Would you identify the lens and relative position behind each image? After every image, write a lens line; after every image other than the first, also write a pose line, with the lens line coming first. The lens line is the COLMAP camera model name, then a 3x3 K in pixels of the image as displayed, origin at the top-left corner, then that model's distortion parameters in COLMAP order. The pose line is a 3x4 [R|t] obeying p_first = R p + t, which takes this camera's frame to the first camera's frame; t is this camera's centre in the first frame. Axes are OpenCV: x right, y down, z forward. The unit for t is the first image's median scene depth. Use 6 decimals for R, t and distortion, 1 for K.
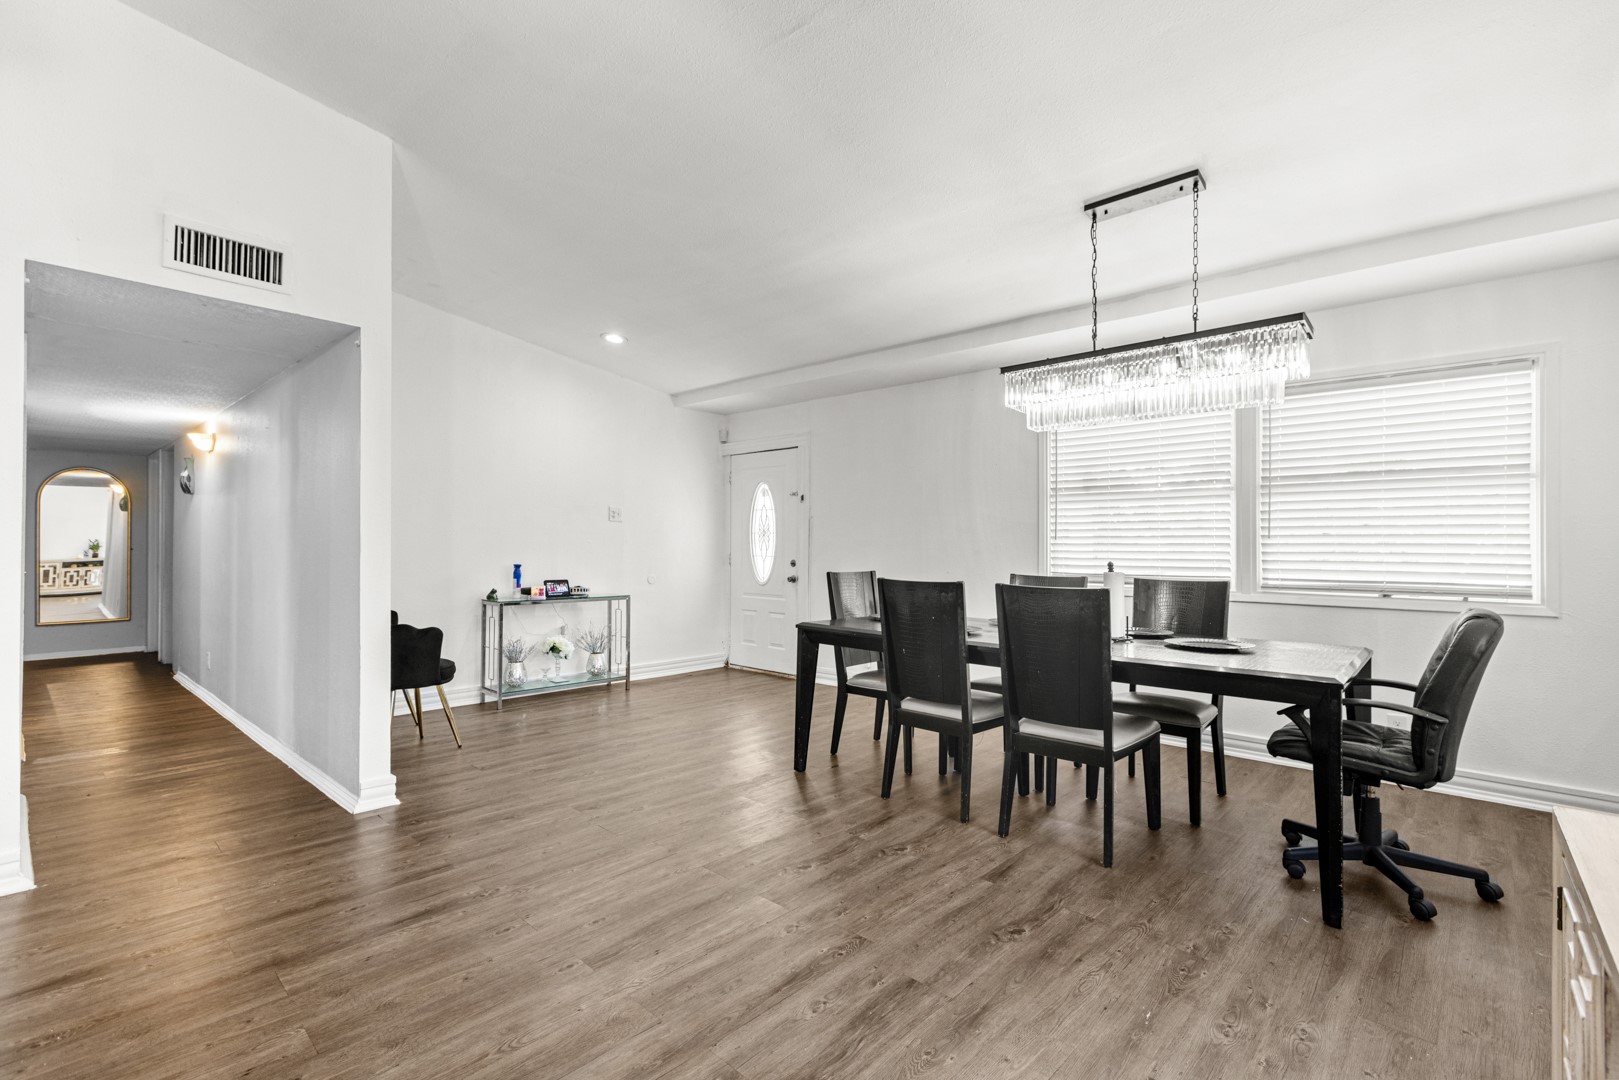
lens RADIAL K [[741.8, 0, 811.6], [0, 741.8, 543.1], [0, 0, 1]] dist [0.001885, -0.001514]
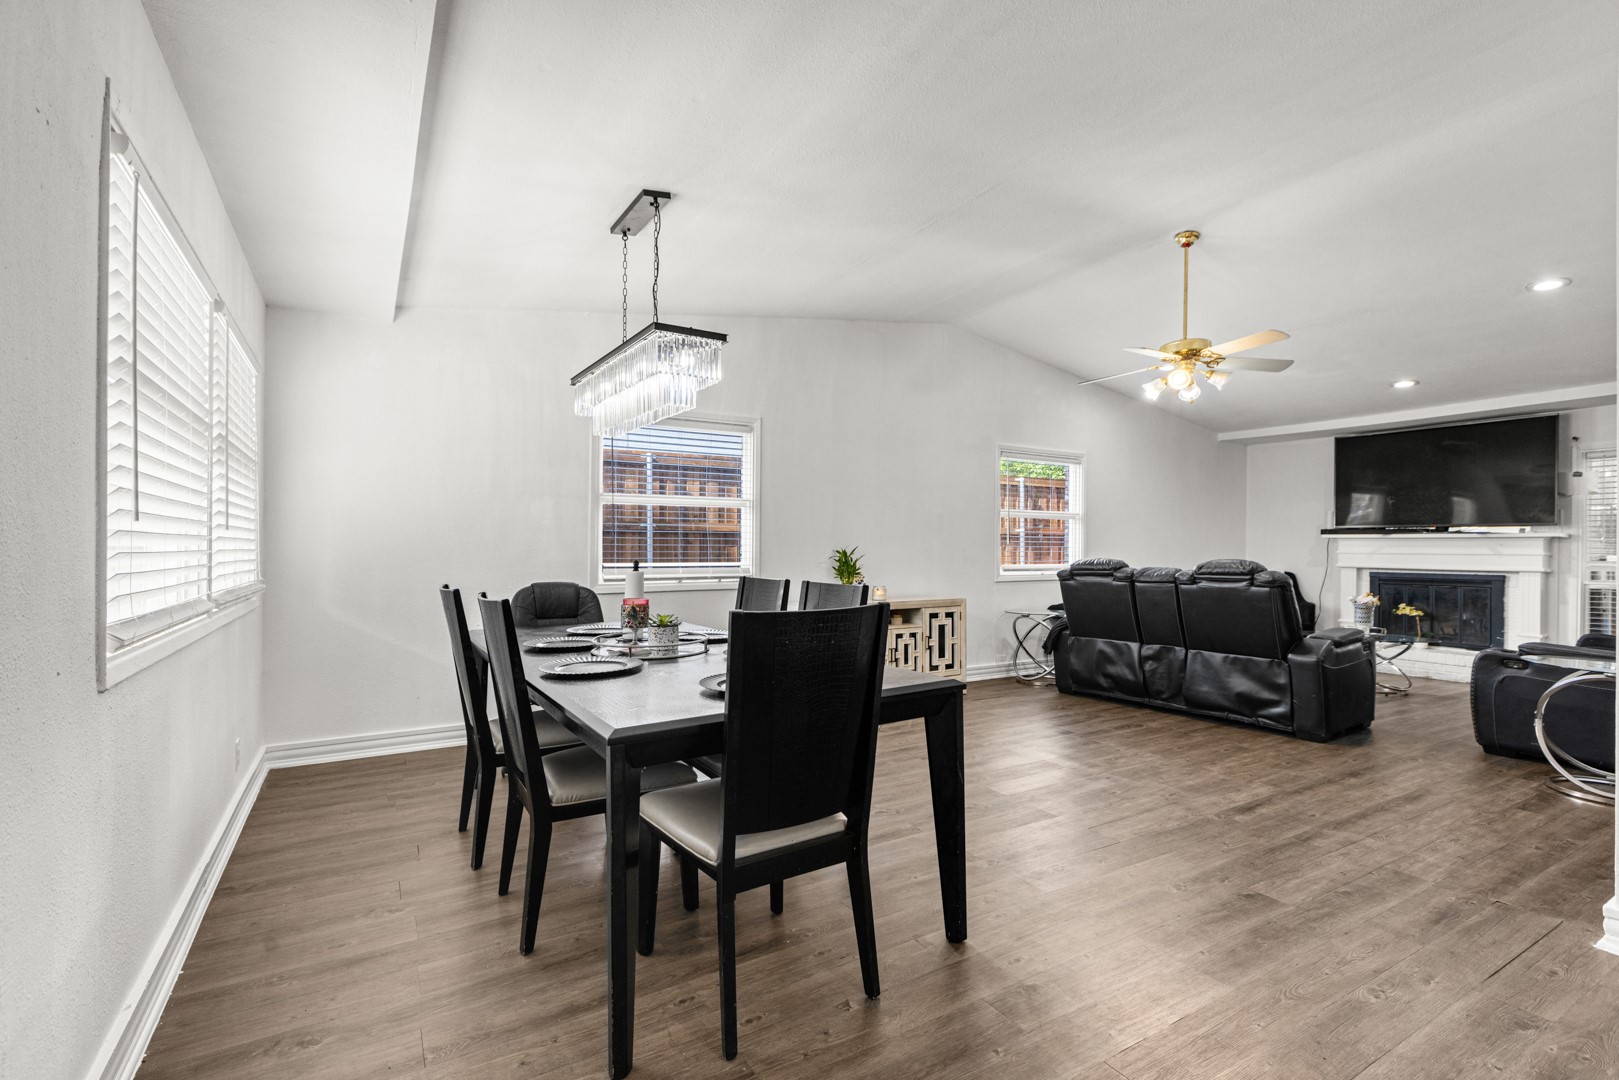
lens RADIAL K [[741.8, 0, 794.2], [0, 741.8, 540.1], [0, 0, 1]] dist [0.001885, -0.001514]
pose [[-0.957228, -0.008014, 0.289223, -0.078886], [-0.010424, 0.999923, -0.006794, 0.005274], [-0.289146, -0.009518, -0.957238, 2.164091]]
